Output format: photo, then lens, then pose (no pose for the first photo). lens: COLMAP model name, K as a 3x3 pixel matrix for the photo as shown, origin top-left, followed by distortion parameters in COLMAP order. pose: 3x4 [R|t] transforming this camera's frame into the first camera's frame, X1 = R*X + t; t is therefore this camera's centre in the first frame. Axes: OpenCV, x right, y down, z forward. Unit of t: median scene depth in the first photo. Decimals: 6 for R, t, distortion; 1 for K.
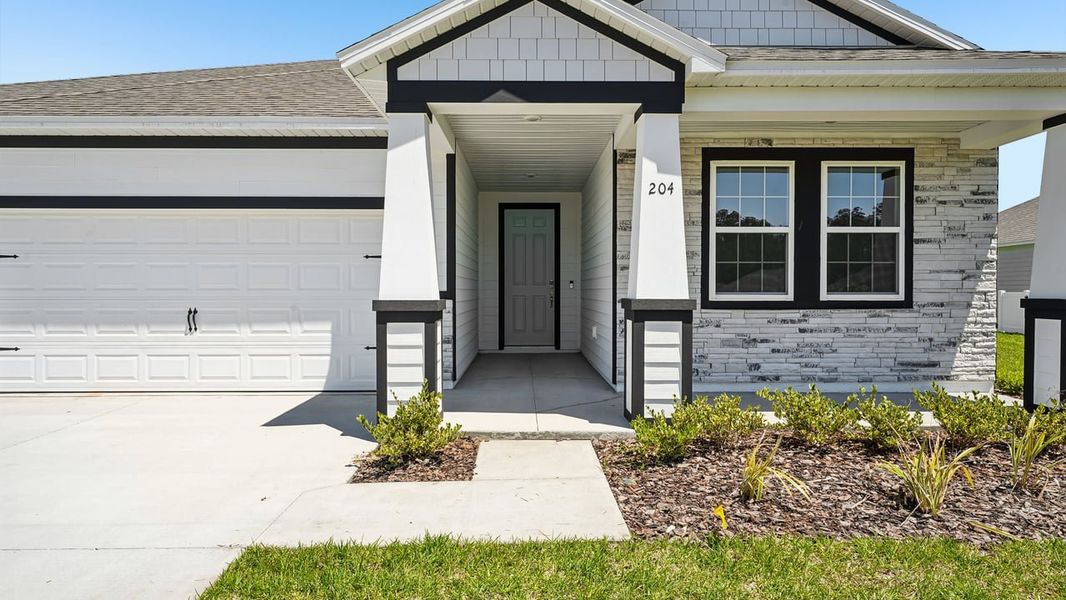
lens RADIAL K [[607.9, 0, 534.3], [0, 607.9, 301.5], [0, 0, 1]] dist [0.006722, 0.000947]
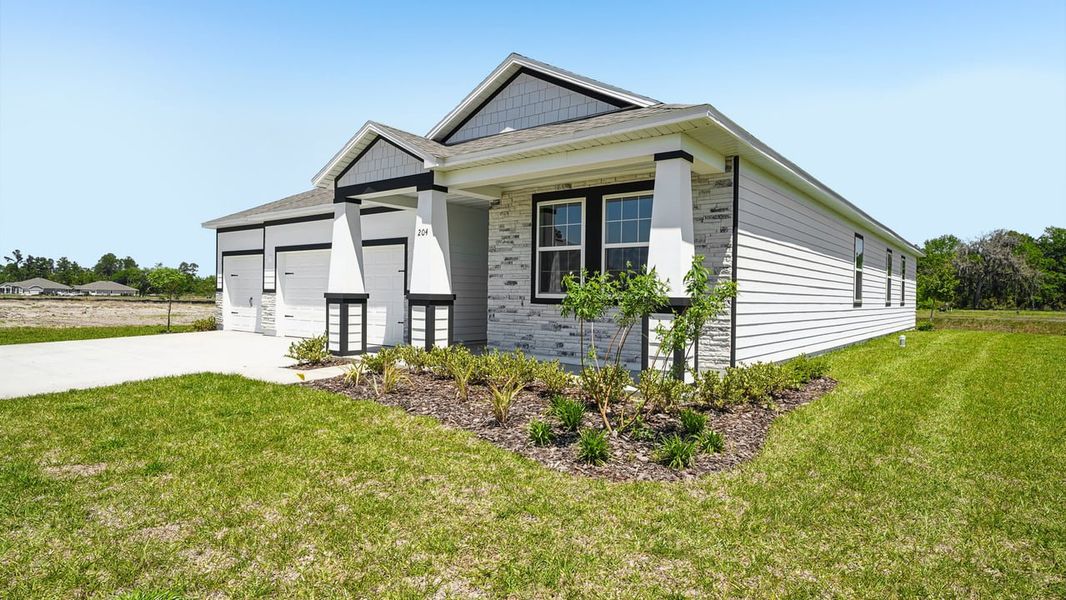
lens RADIAL K [[607.9, 0, 531.0], [0, 607.9, 299.8], [0, 0, 1]] dist [0.006722, 0.000947]
pose [[0.773693, 0.015254, -0.633377, 1.206873], [-0.024892, 0.999670, -0.006331, 0.013258], [0.633071, 0.020665, 0.773817, -0.140232]]
